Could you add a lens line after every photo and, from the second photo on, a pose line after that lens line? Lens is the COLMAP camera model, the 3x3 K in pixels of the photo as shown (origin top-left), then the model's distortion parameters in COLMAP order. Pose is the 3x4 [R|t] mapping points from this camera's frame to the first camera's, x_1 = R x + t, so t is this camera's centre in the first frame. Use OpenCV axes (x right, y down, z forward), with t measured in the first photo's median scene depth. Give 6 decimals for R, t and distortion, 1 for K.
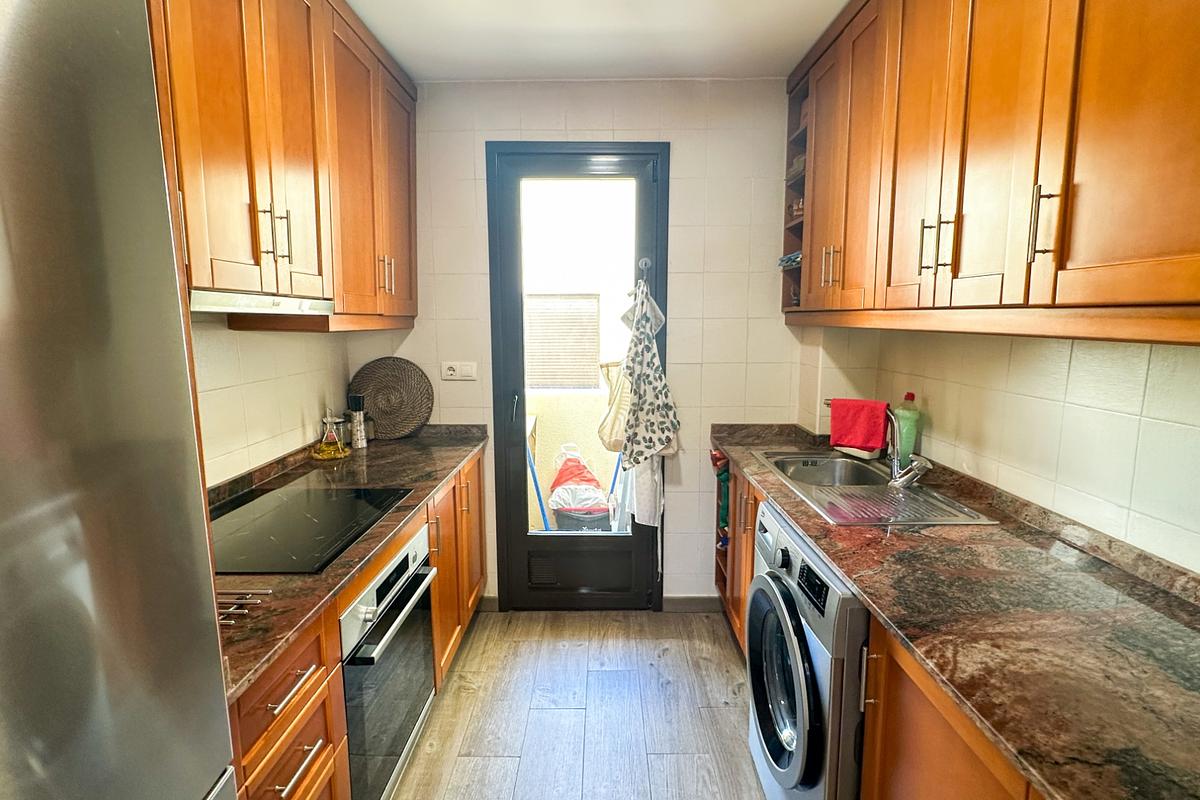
lens RADIAL K [[575.0, 0, 602.1], [0, 575.0, 396.5], [0, 0, 1]] dist [0.000744, 0.001950]
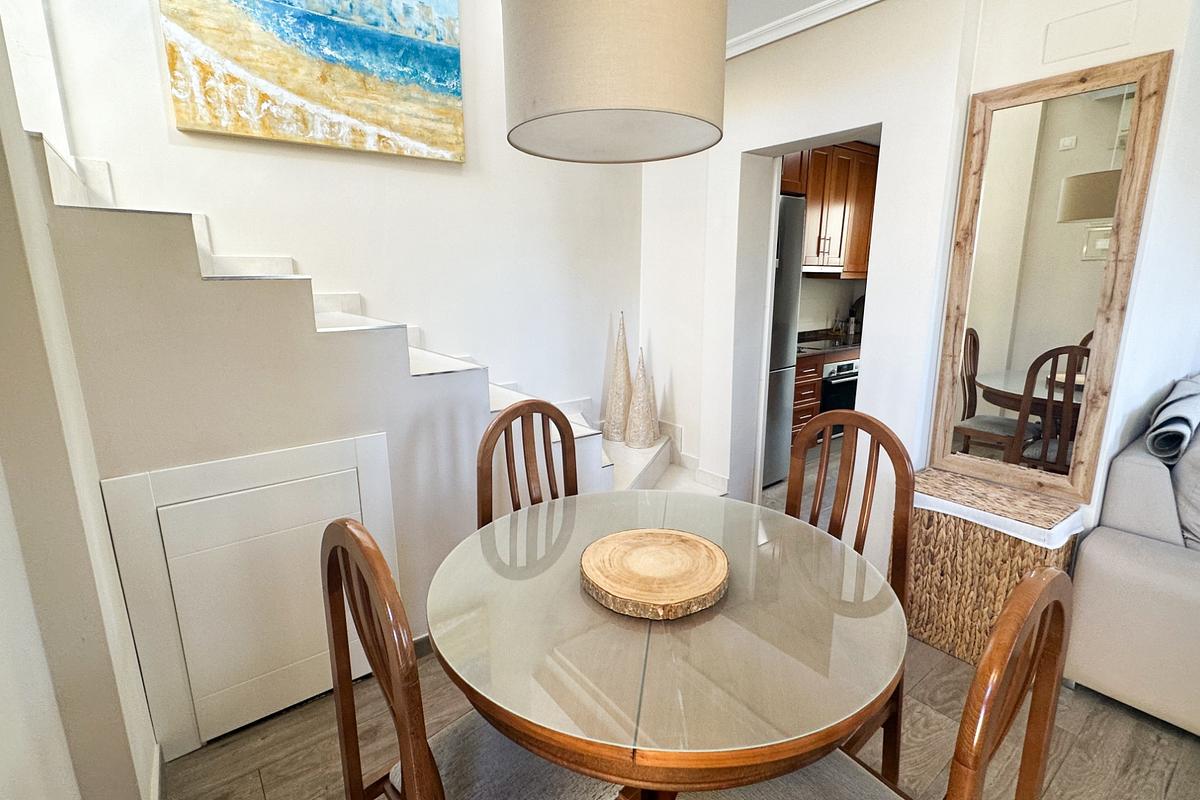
lens RADIAL K [[575.0, 0, 598.0], [0, 575.0, 407.0], [0, 0, 1]] dist [0.000744, 0.001950]
pose [[0.623000, 0.176903, -0.761956, 1.117246], [-0.103029, 0.984163, 0.144253, 0.234470], [0.775407, -0.011367, 0.631359, -1.803029]]
